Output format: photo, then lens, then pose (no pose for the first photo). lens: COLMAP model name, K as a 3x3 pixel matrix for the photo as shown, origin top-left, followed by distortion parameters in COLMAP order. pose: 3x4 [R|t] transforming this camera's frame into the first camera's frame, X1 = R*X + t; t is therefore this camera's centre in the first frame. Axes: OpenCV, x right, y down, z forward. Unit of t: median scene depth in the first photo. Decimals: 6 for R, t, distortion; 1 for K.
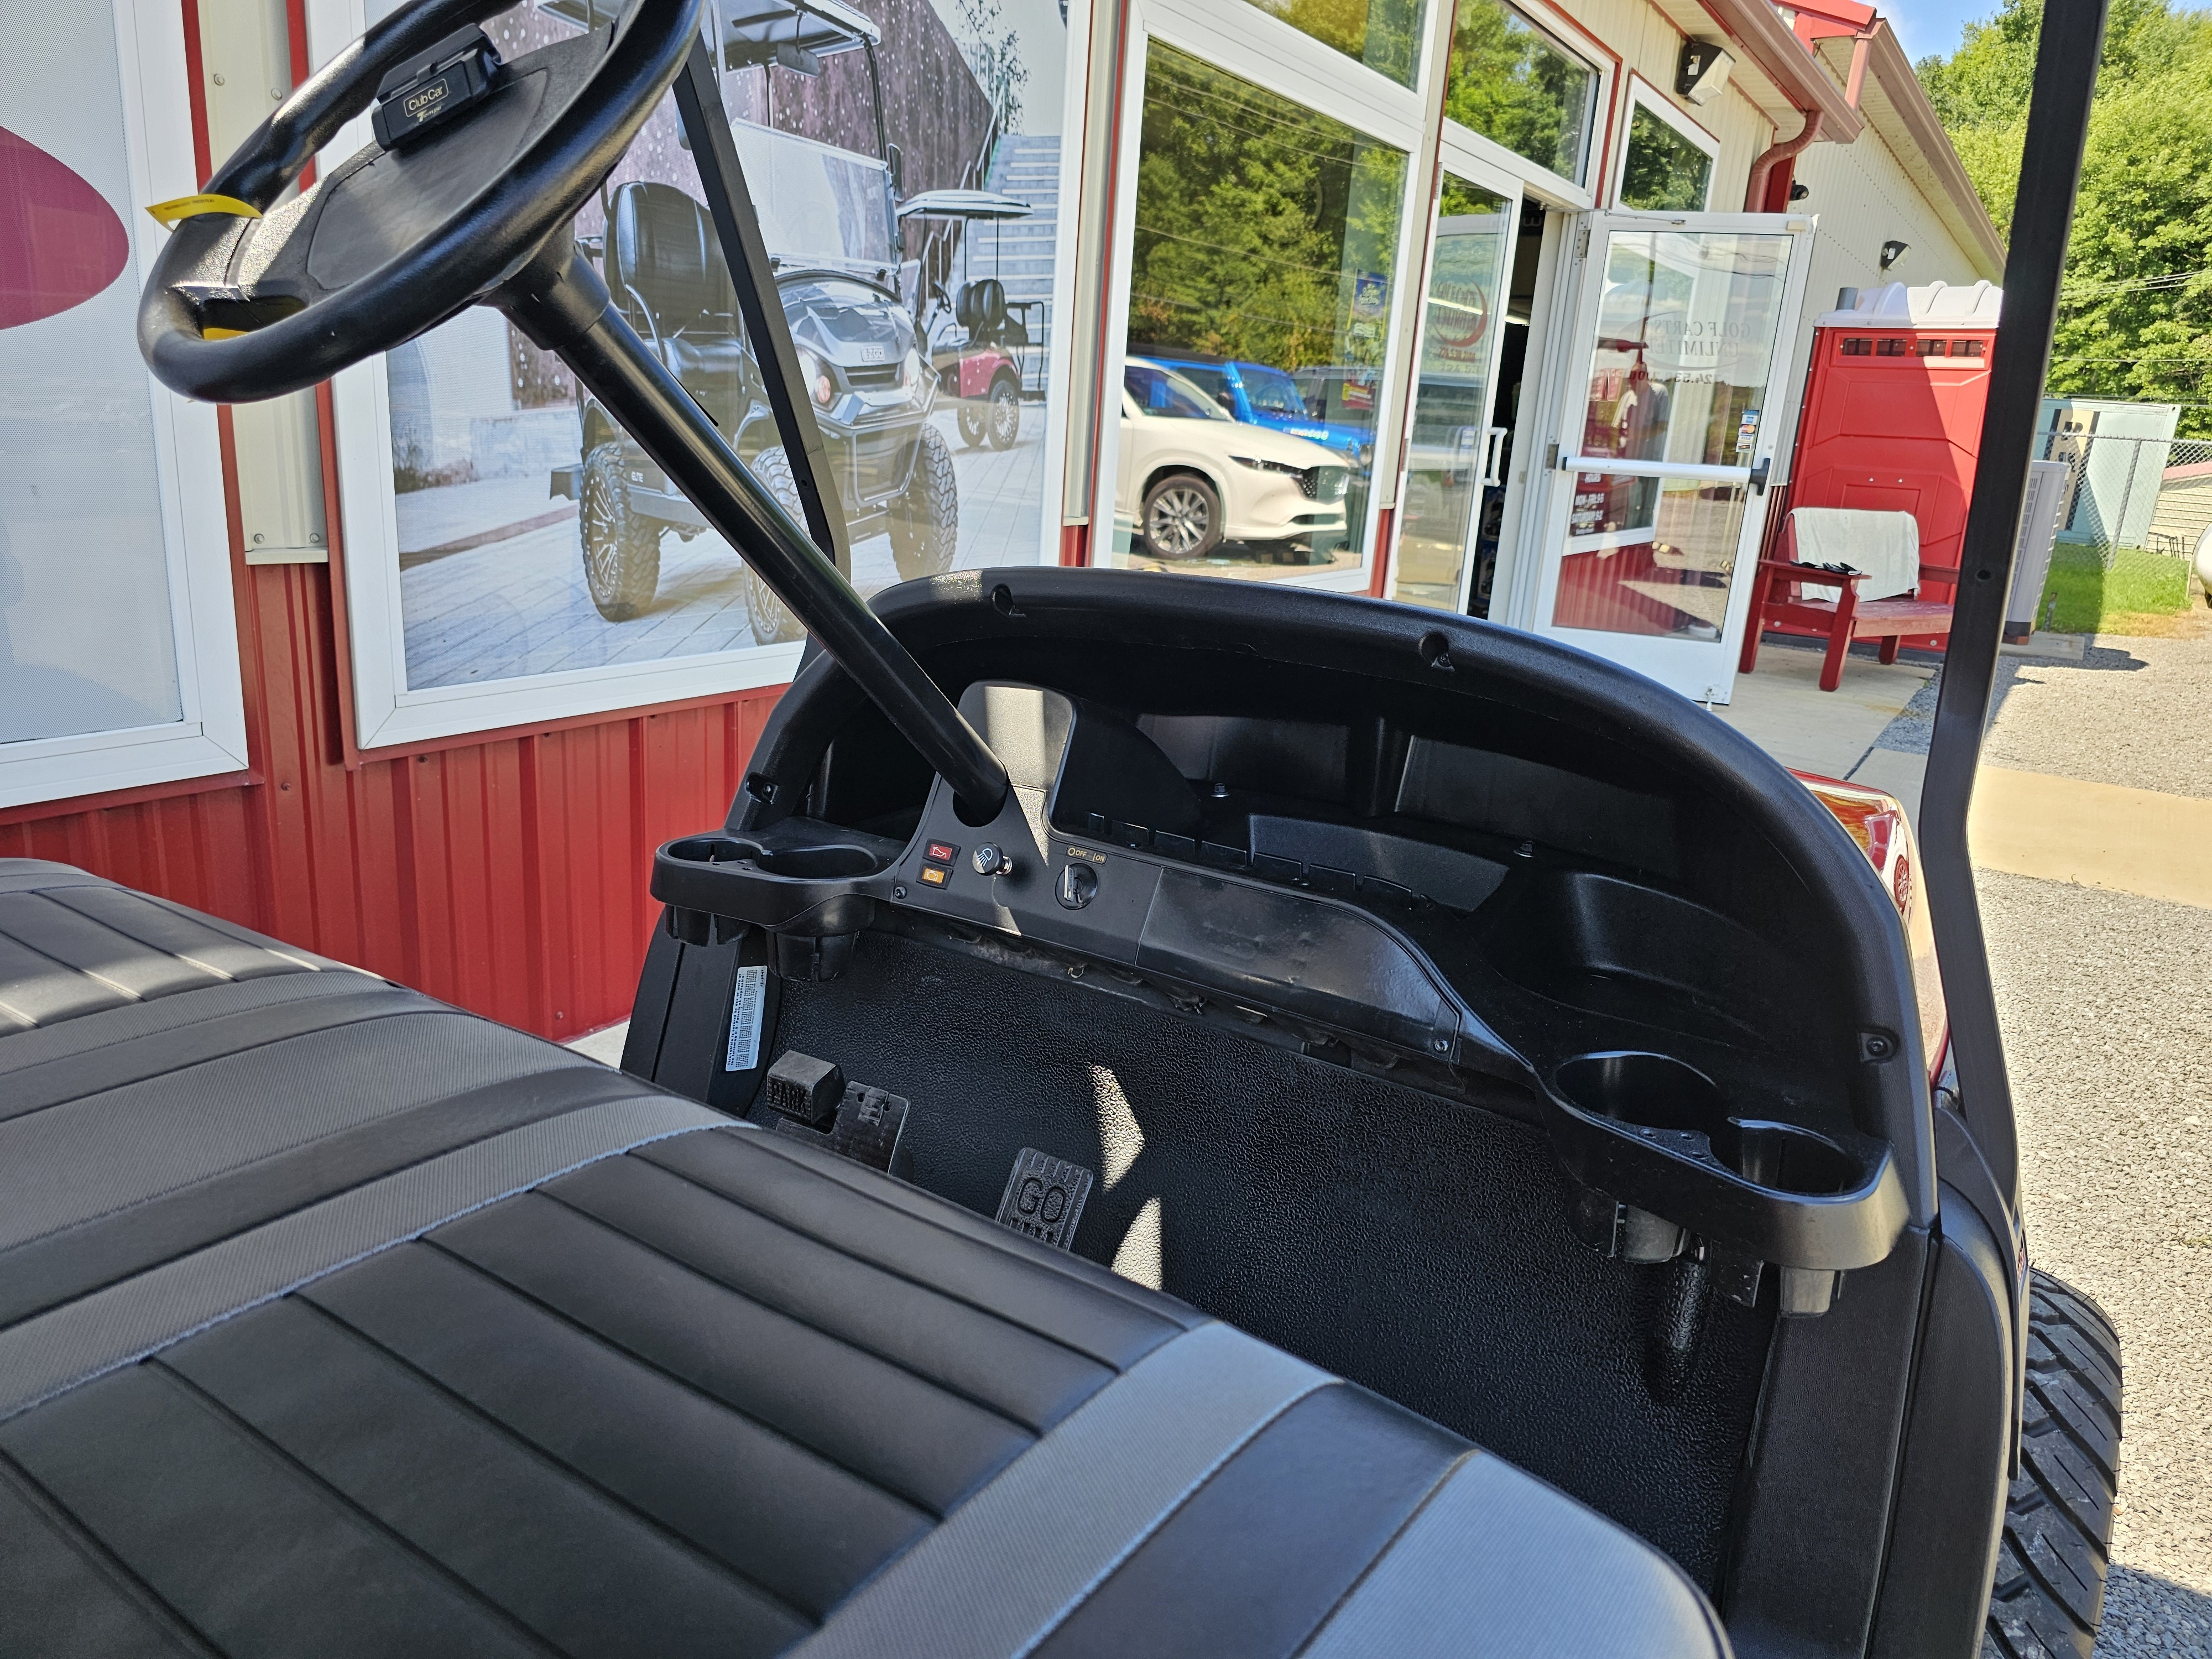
lens RADIAL K [[1482.6, 0, 1098.7], [0, 1482.6, 822.9], [0, 0, 1]] dist [0.040753, -0.041137]
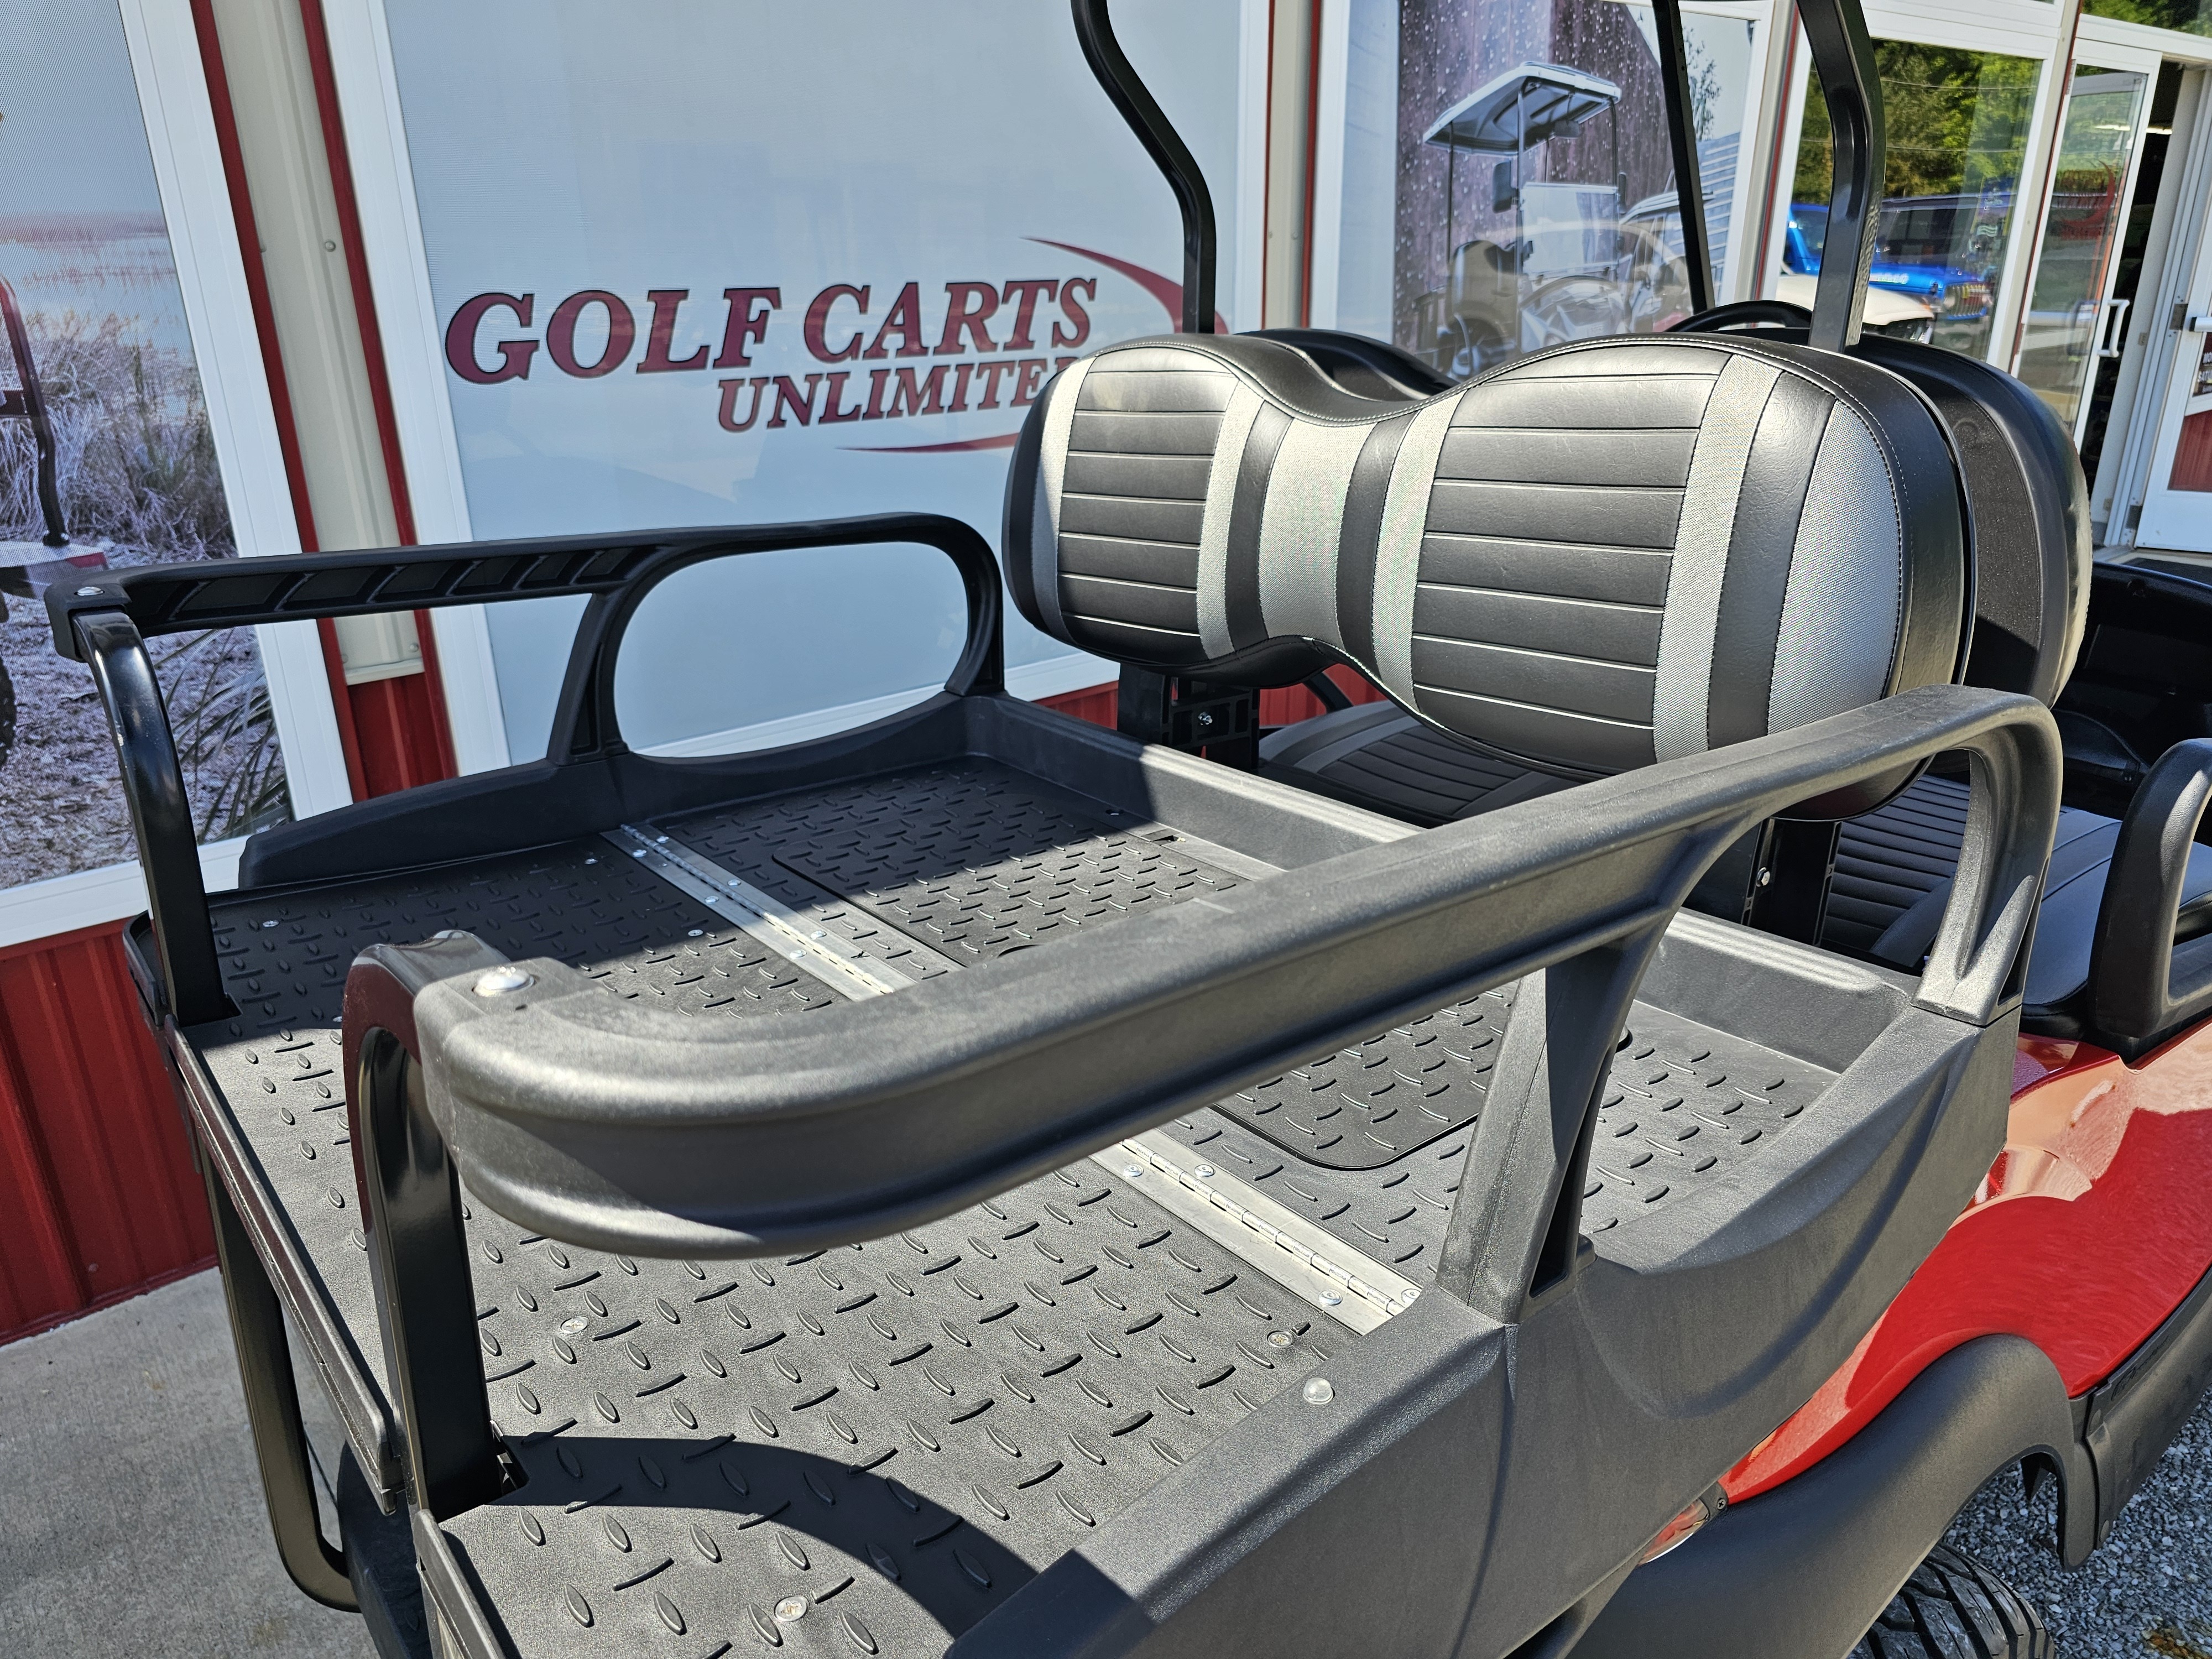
lens RADIAL K [[1482.6, 0, 1098.7], [0, 1482.6, 822.9], [0, 0, 1]] dist [0.040753, -0.041137]
pose [[0.951396, 0.030048, -0.306500, -0.141280], [-0.003010, 0.996089, 0.088309, 0.010699], [0.307955, -0.083094, 0.947765, -0.425853]]
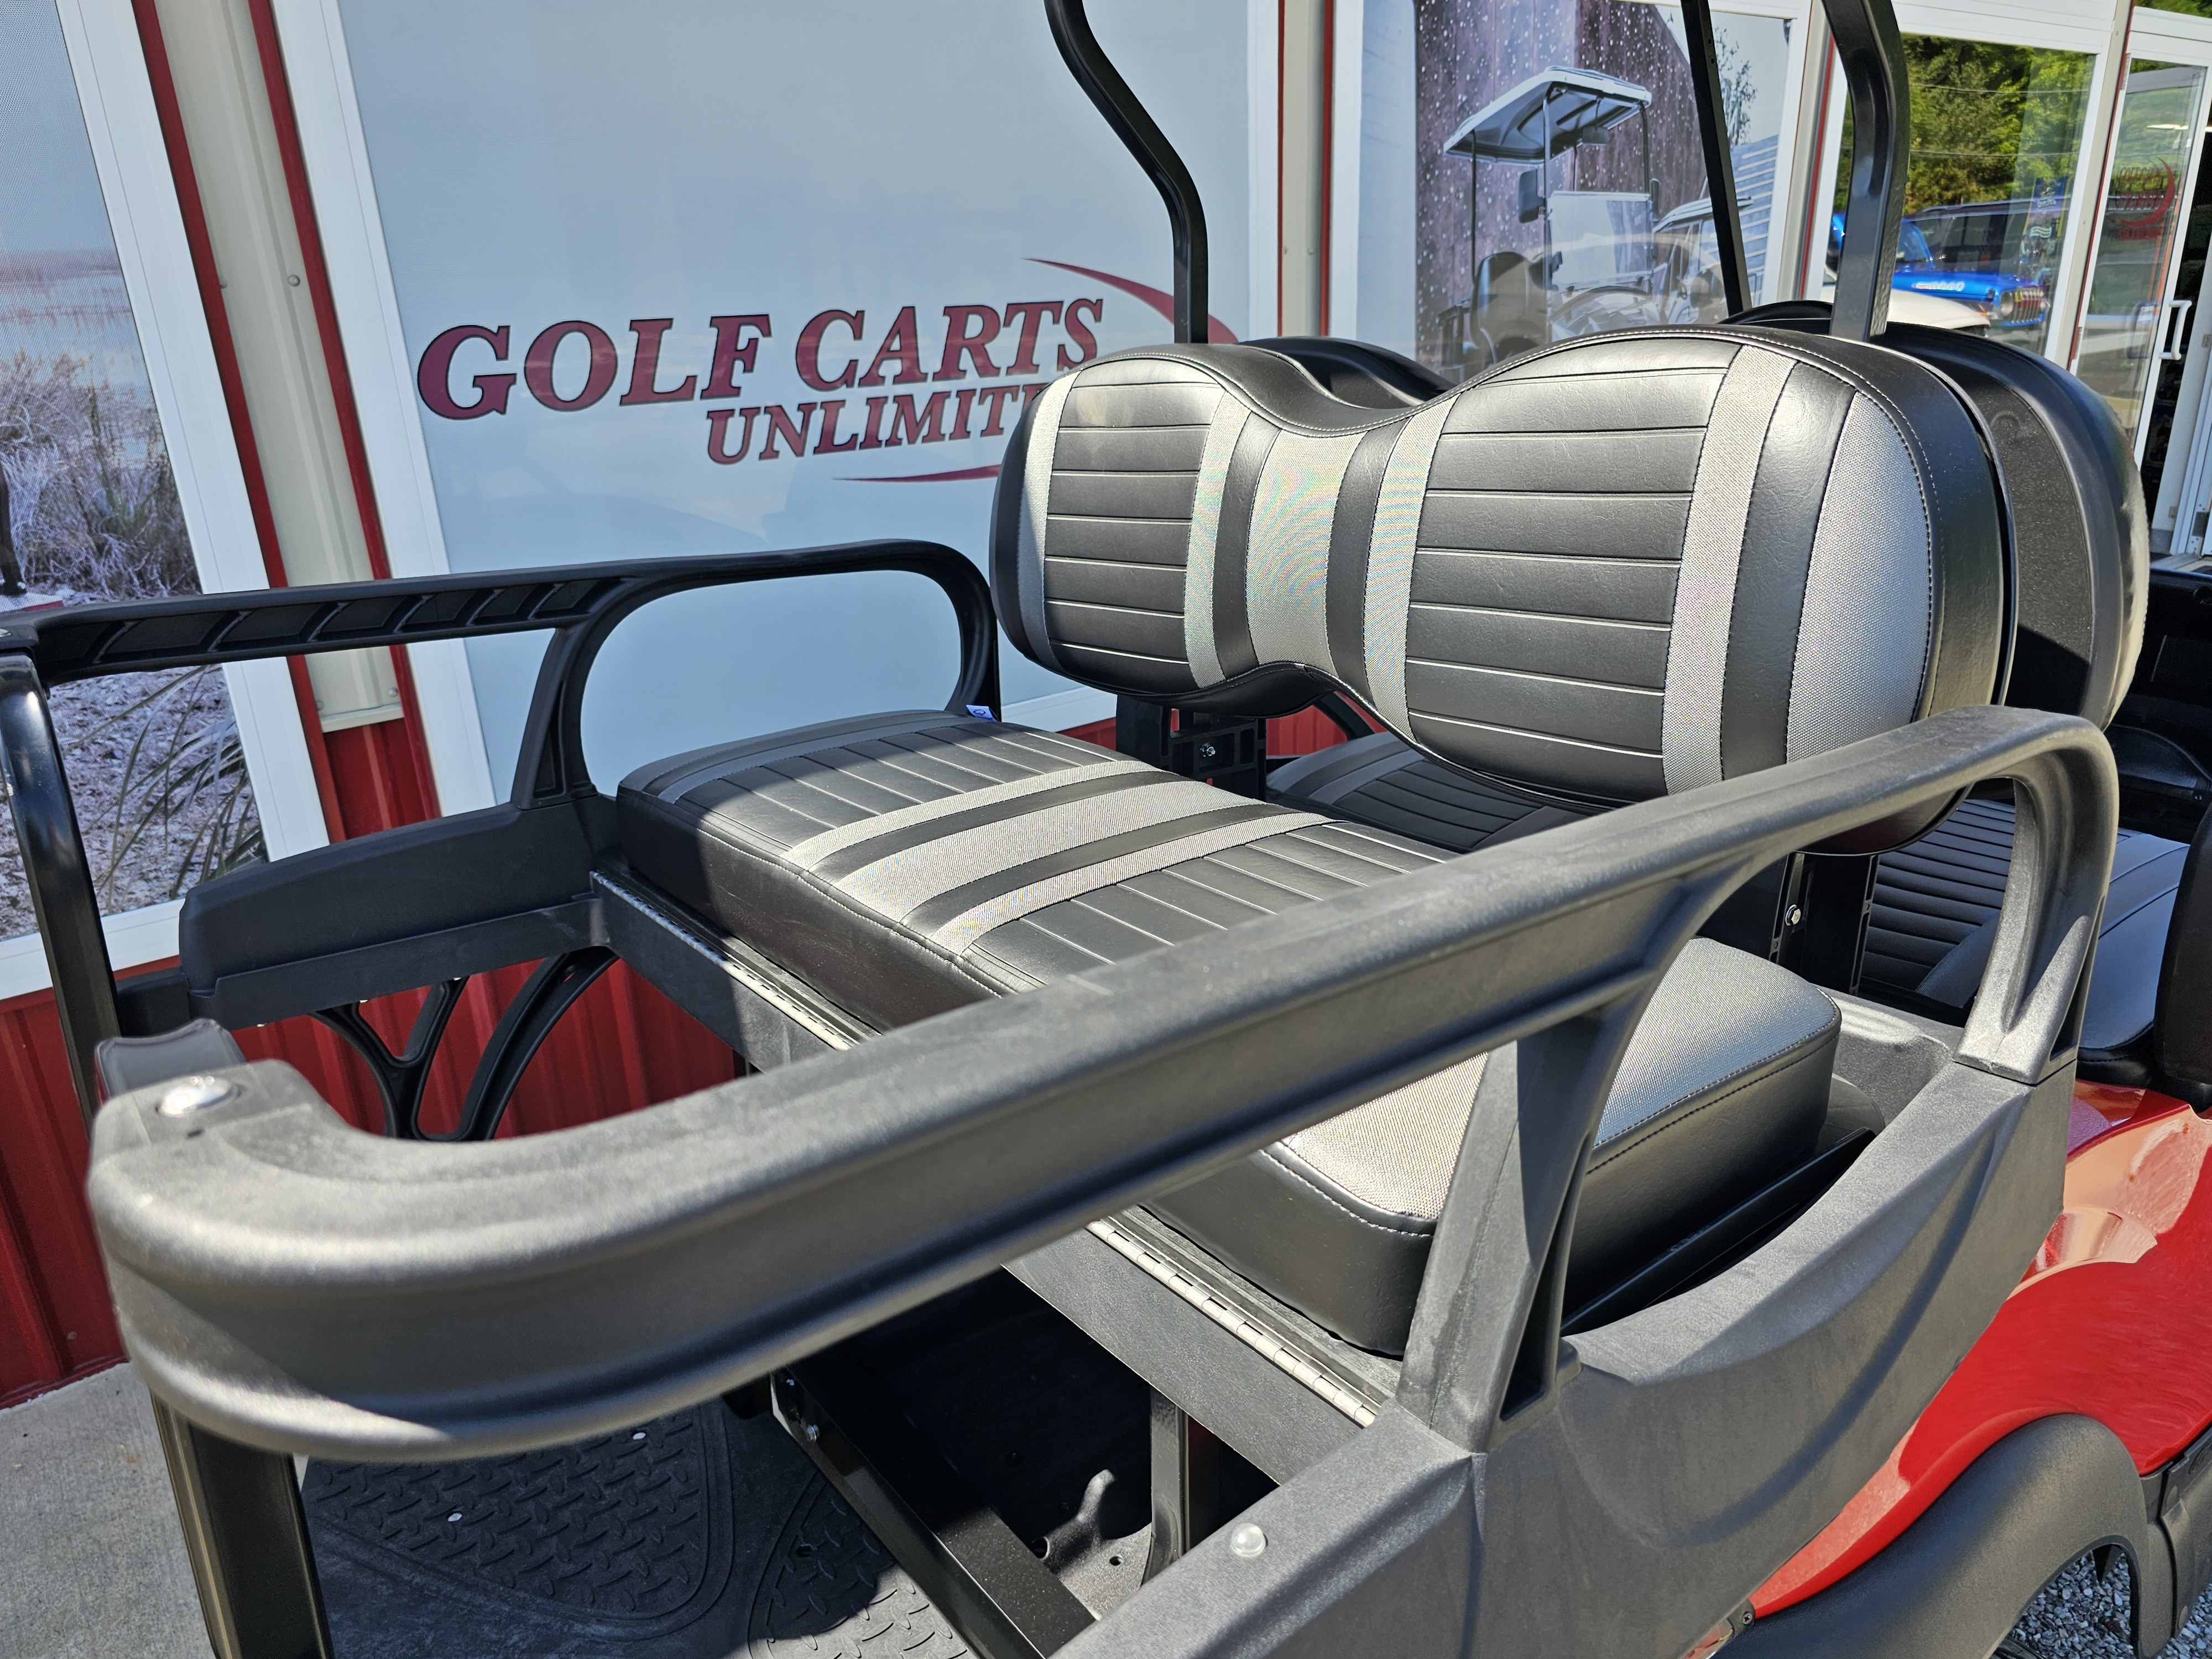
lens RADIAL K [[1471.5, 0, 1116.5], [0, 1471.5, 842.4], [0, 0, 1]] dist [0.045406, -0.044680]
pose [[0.942694, 0.013758, -0.333376, -0.126833], [0.014461, 0.996526, 0.082018, 0.008886], [0.333346, -0.082139, 0.939220, -0.383295]]
